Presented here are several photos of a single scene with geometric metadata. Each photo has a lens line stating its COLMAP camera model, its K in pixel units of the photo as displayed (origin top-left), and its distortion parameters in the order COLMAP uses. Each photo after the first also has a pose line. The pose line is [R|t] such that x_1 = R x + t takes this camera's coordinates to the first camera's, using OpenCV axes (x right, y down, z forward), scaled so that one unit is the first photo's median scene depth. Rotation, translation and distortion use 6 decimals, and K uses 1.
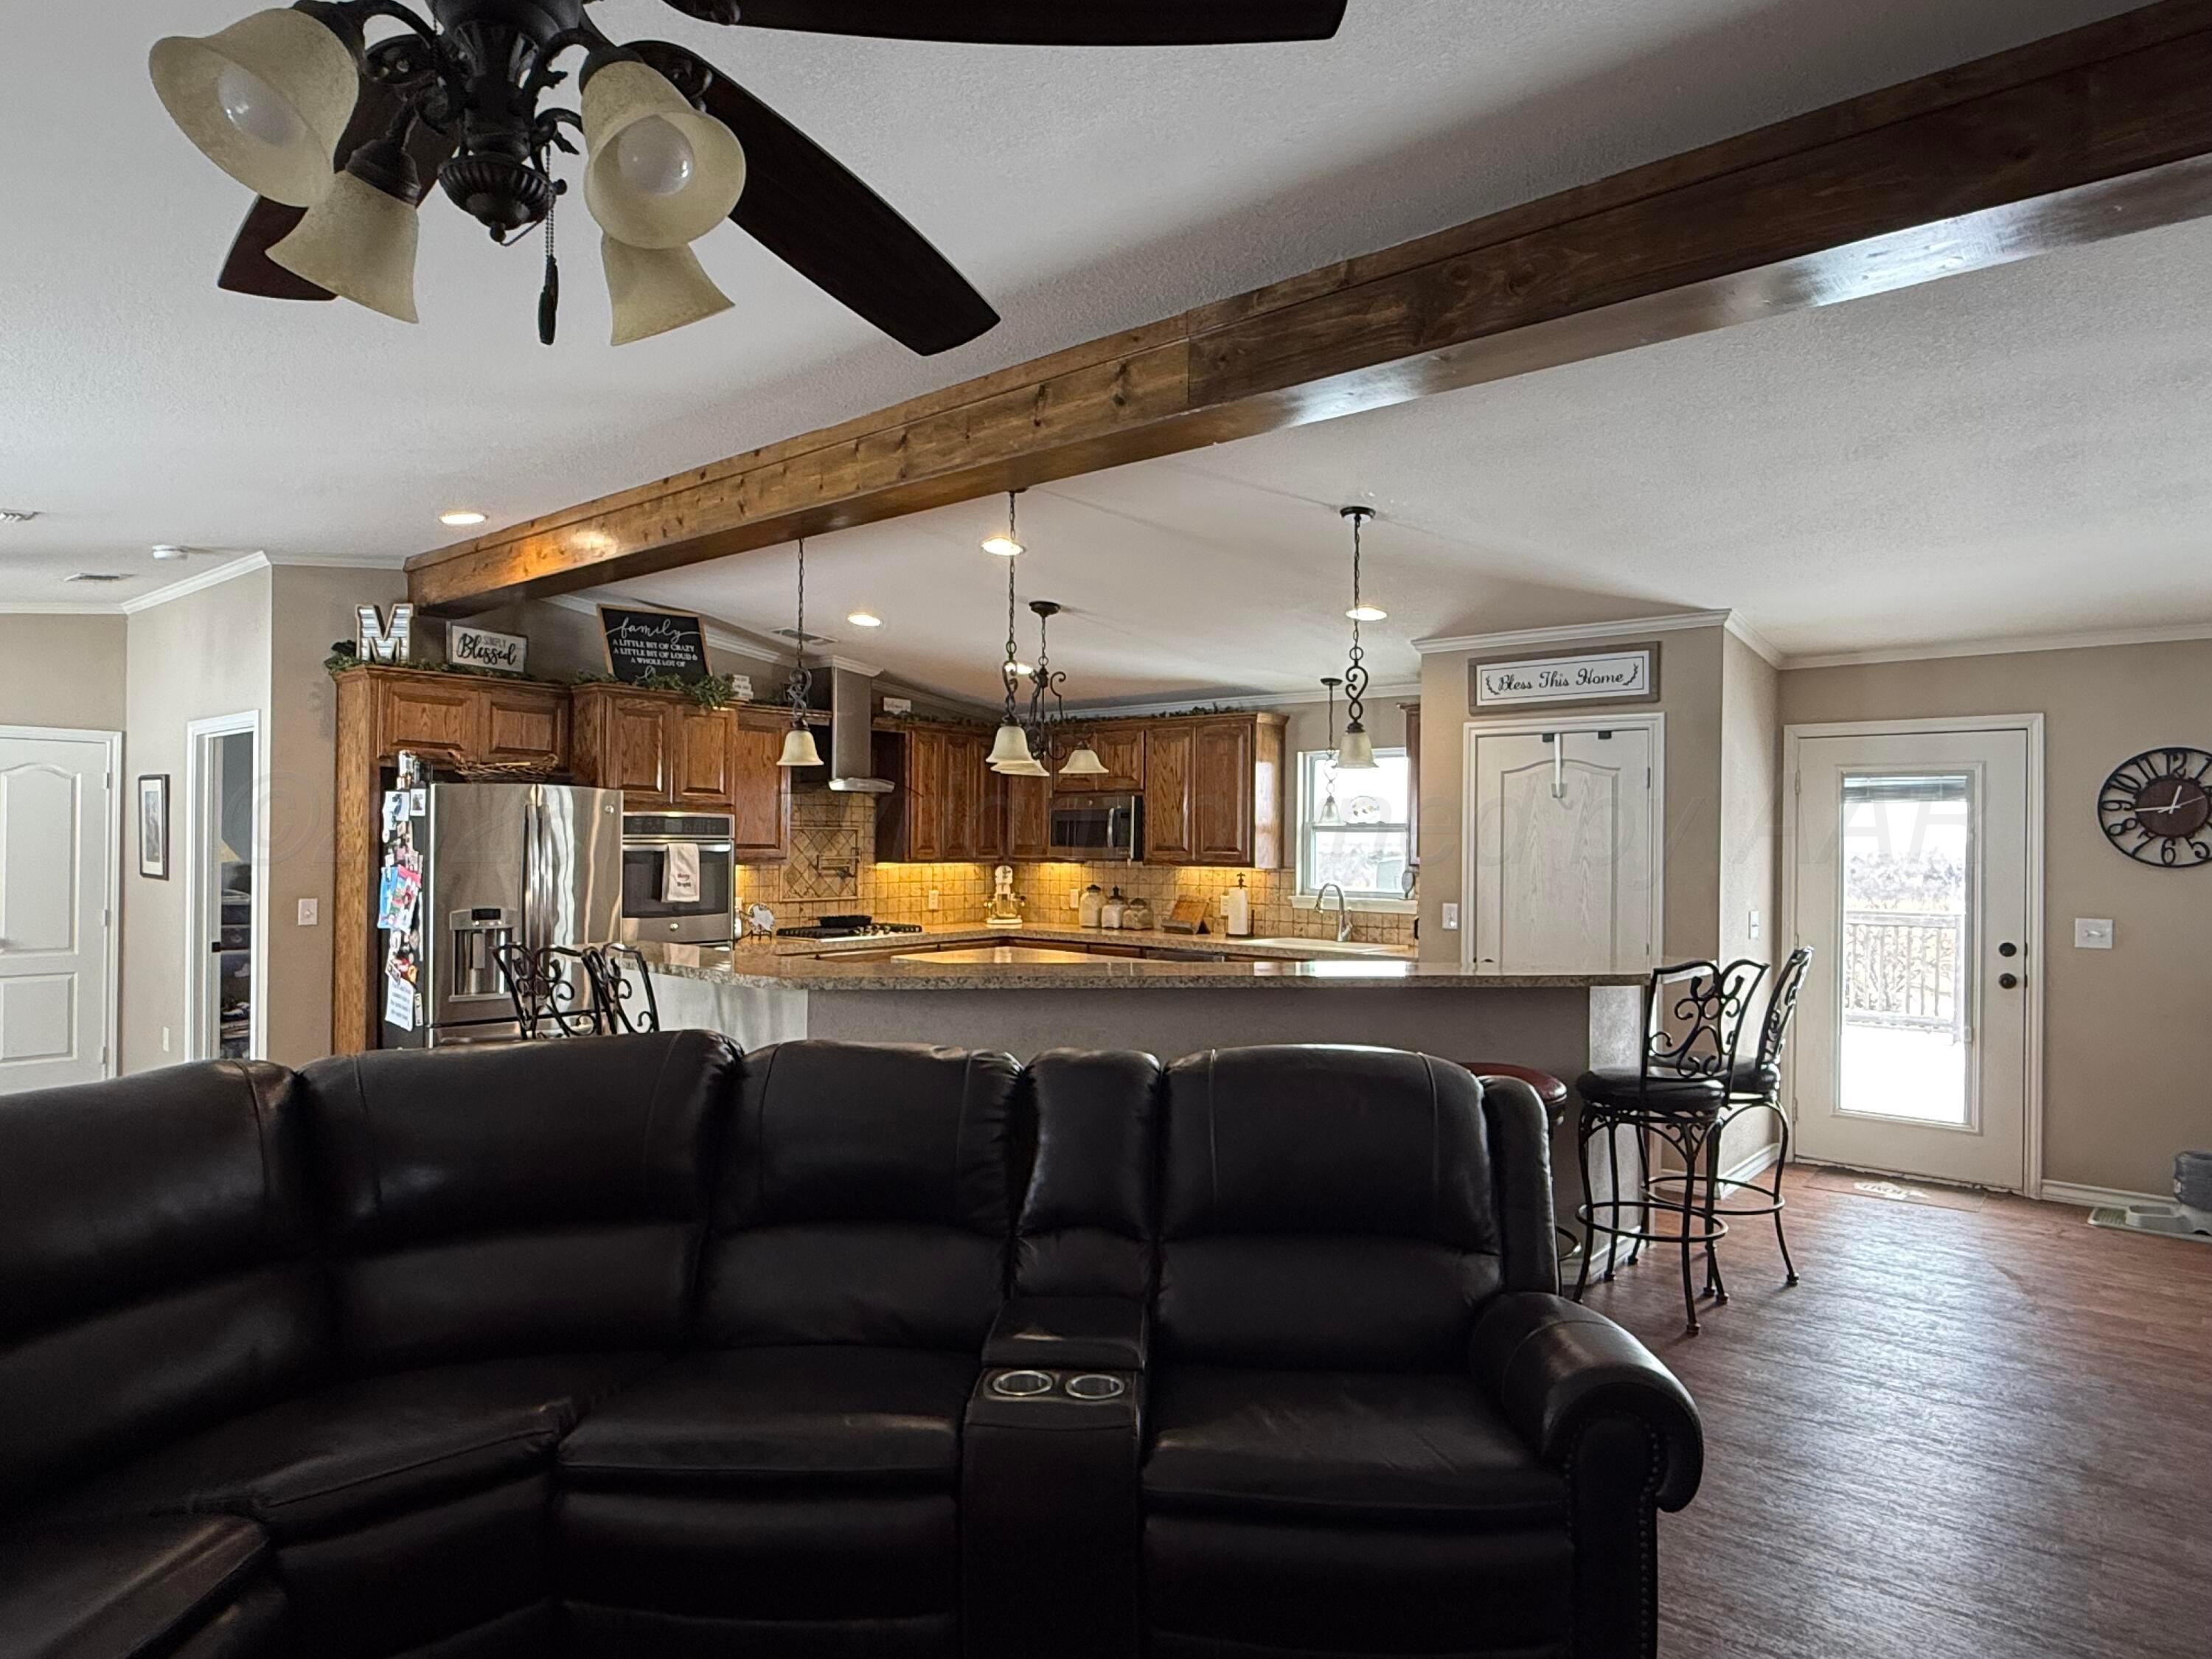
lens RADIAL K [[1338.6, 0, 1096.6], [0, 1338.6, 837.7], [0, 0, 1]] dist [0.002706, 0.001278]
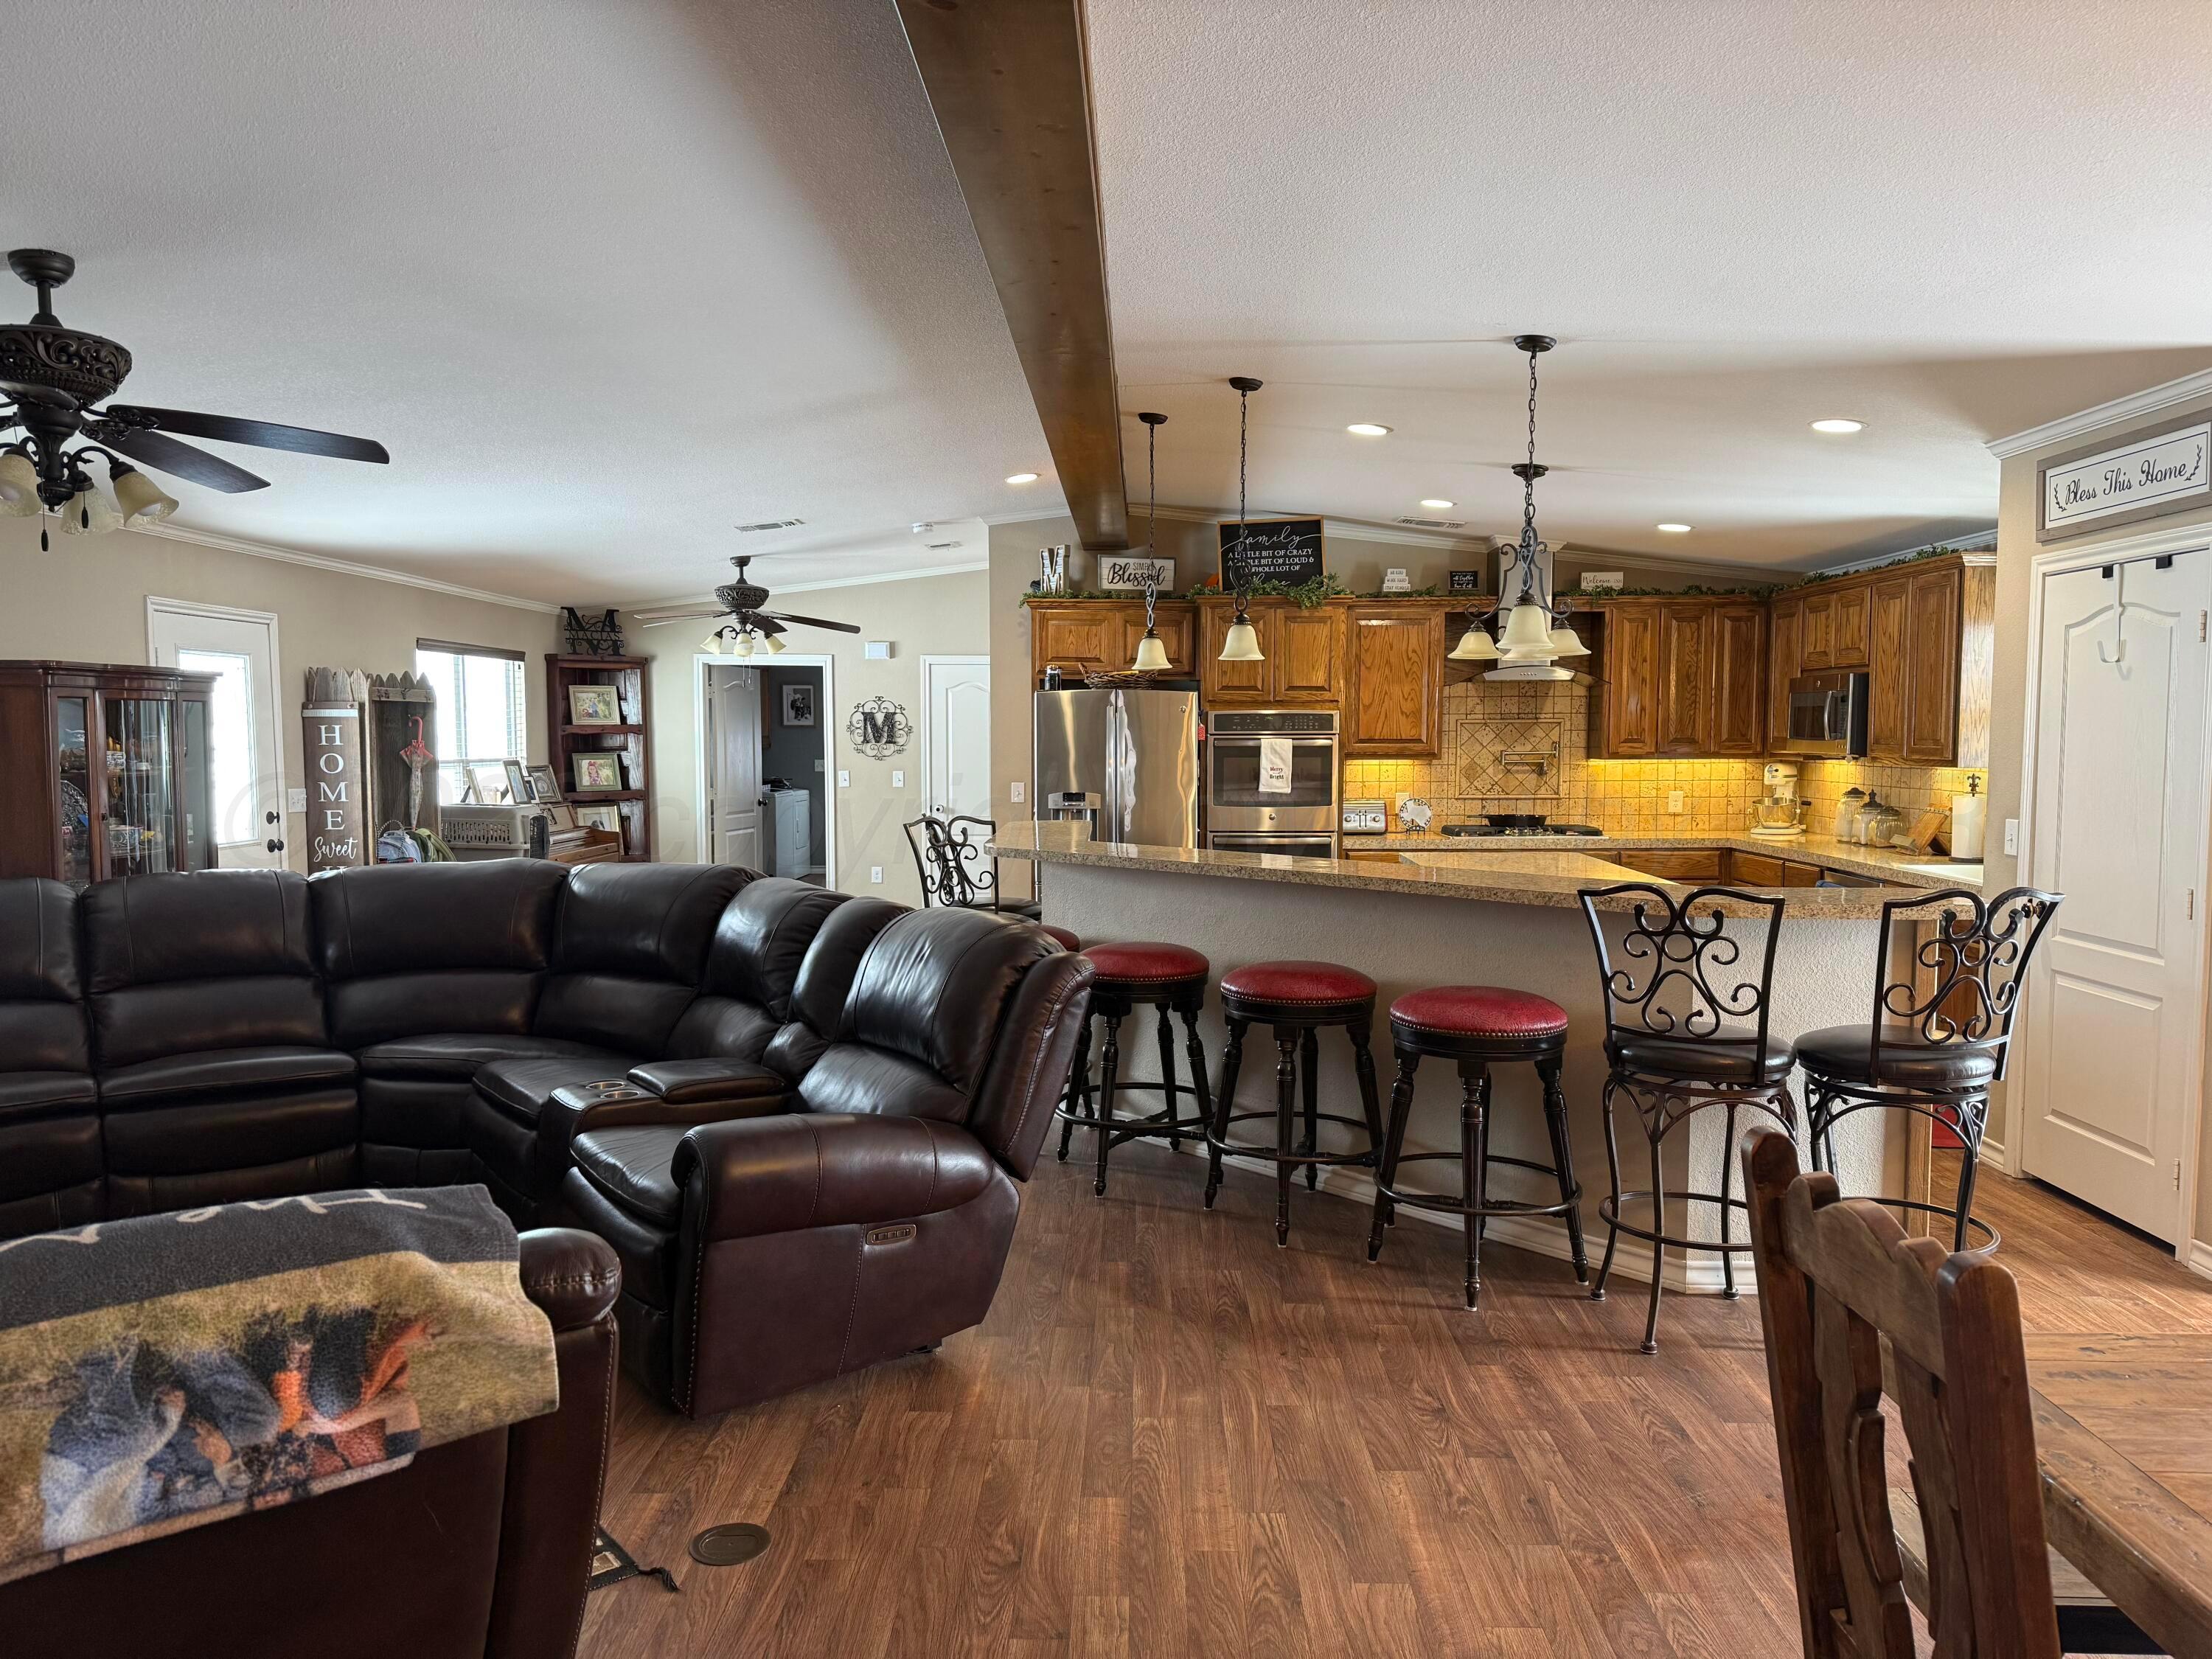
lens RADIAL K [[1548.6, 0, 1089.7], [0, 1548.6, 839.3], [0, 0, 1]] dist [0.086852, -0.093433]
pose [[0.624808, 0.046426, -0.779397, 0.570432], [0.007745, 0.997813, 0.065644, 0.001940], [0.780740, -0.047051, 0.623082, 0.103858]]
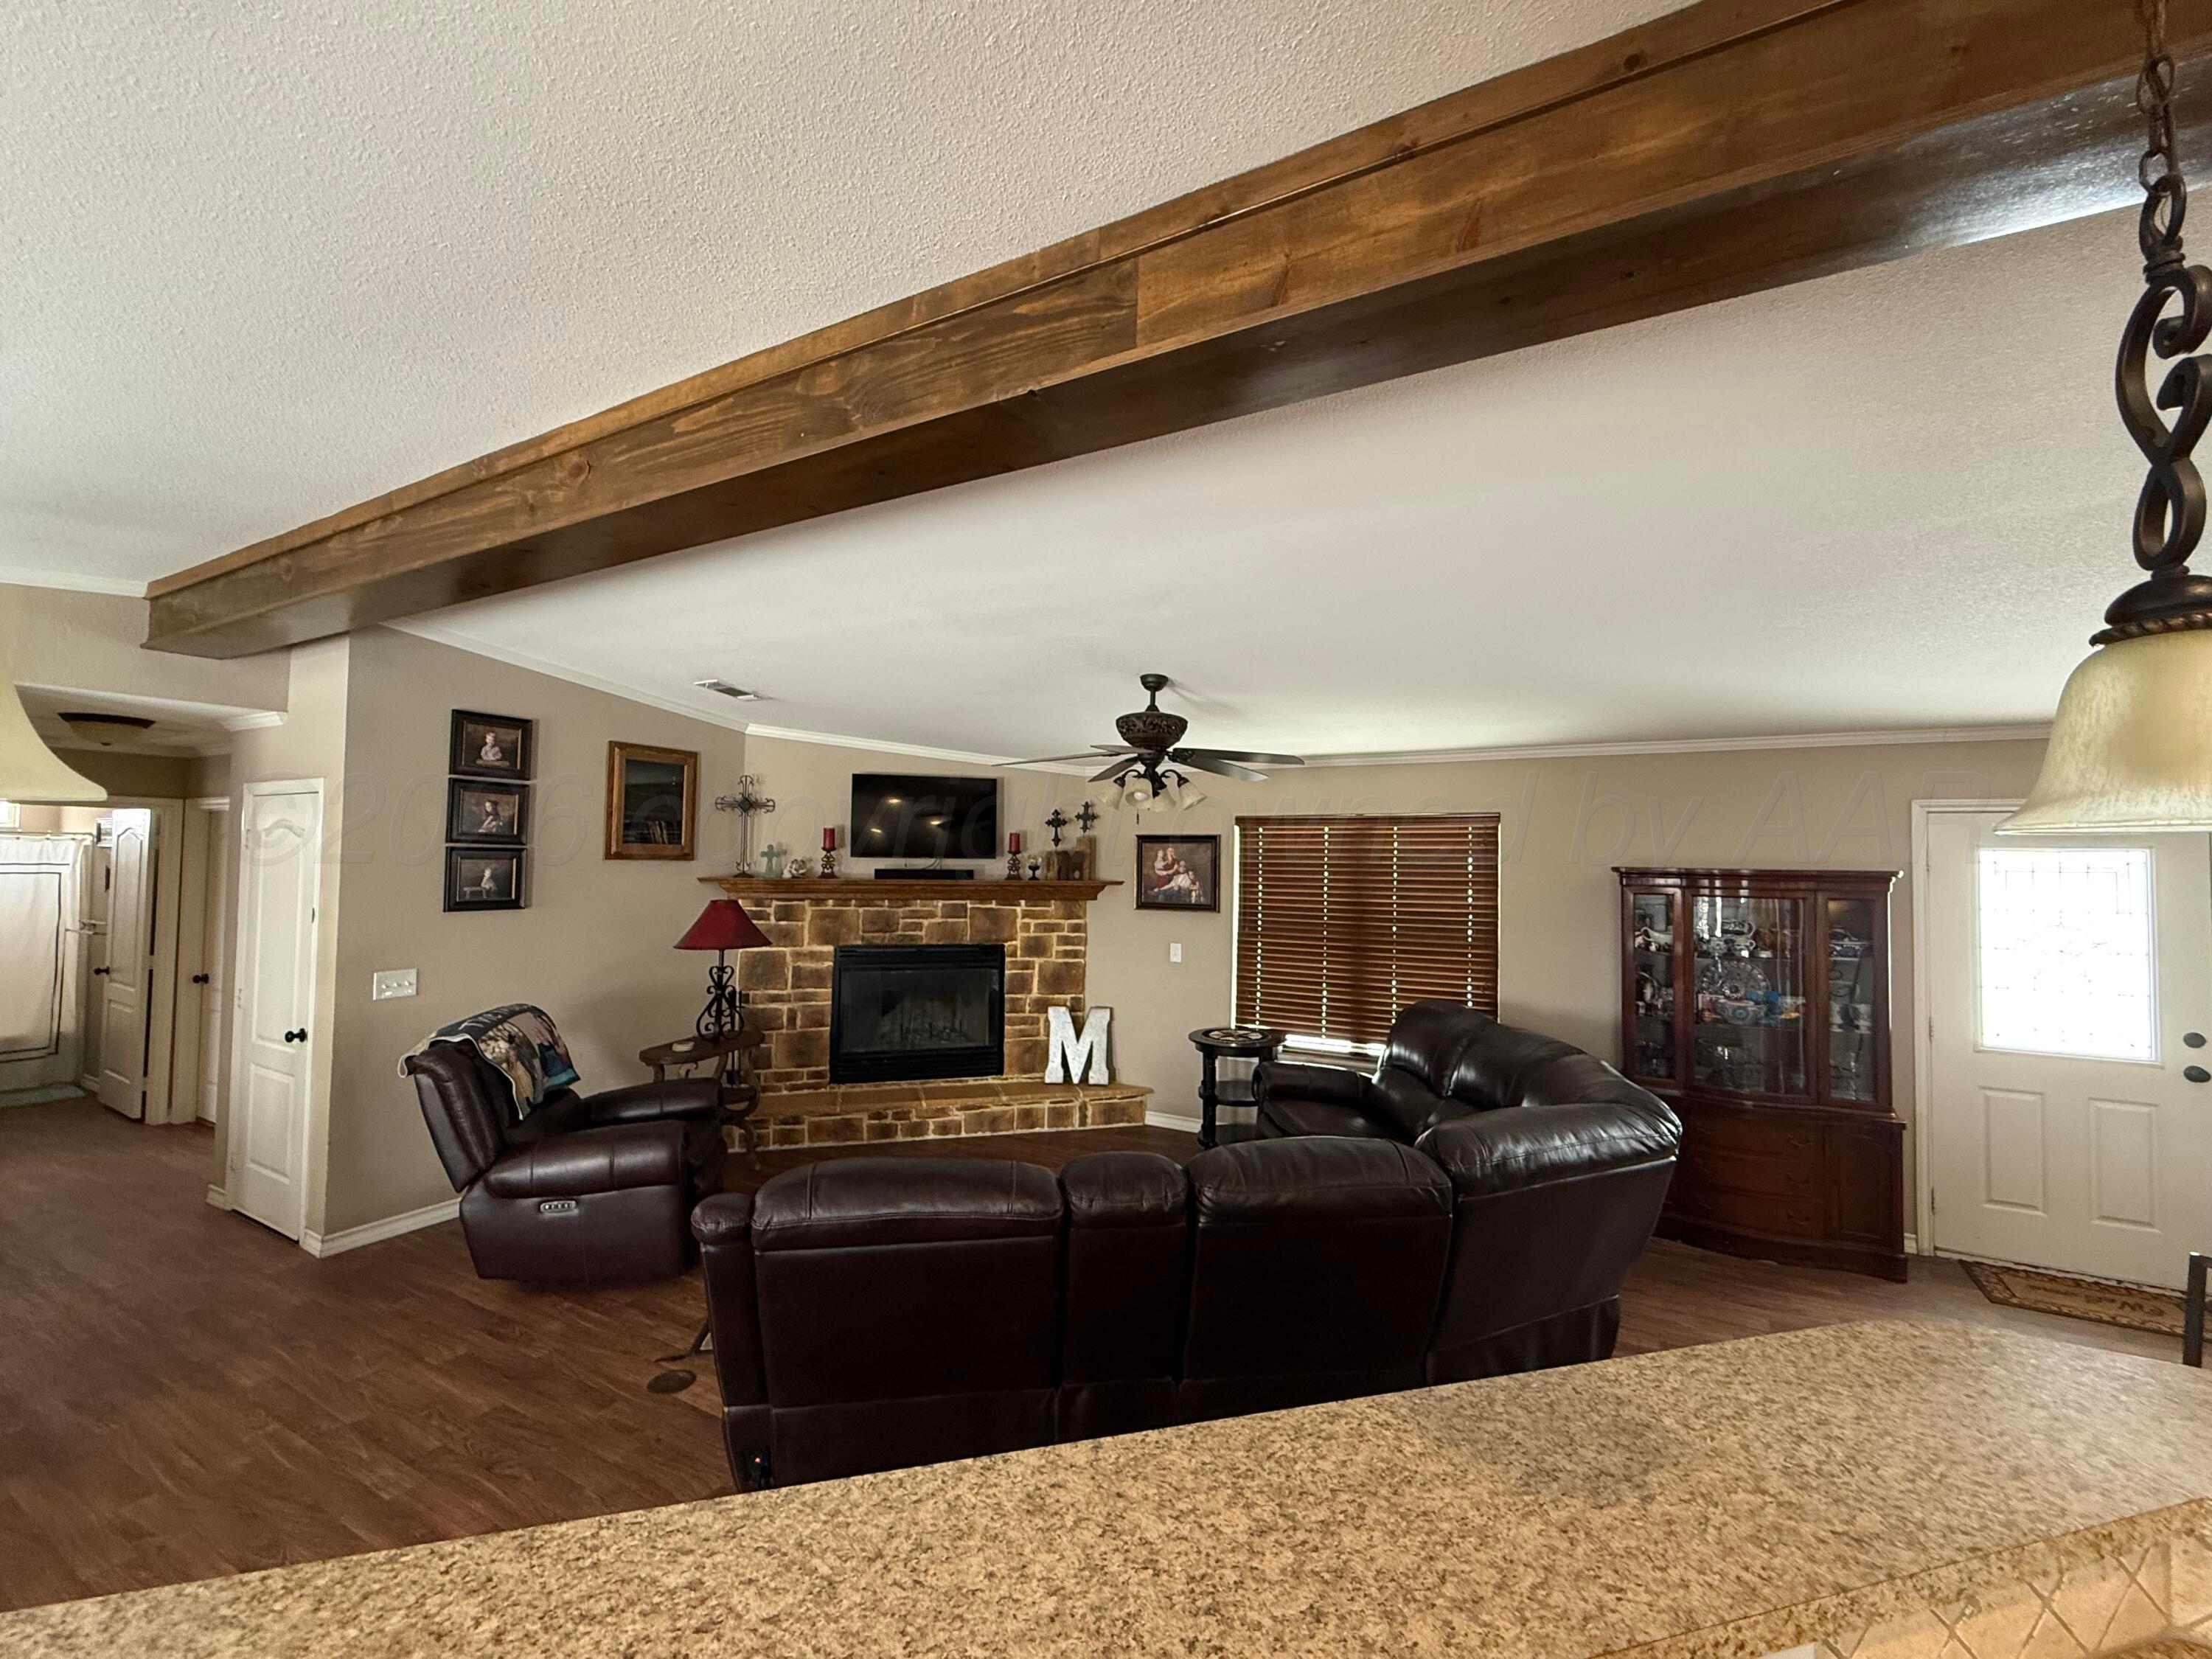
lens RADIAL K [[921.8, 0, 1106.0], [0, 921.8, 829.5], [0, 0, 1]] dist [0.000400, -0.000021]
pose [[-0.981411, -0.028651, -0.189769, 0.073858], [-0.022193, 0.999103, -0.036069, -0.035695], [0.190632, -0.031187, -0.981166, 0.770941]]
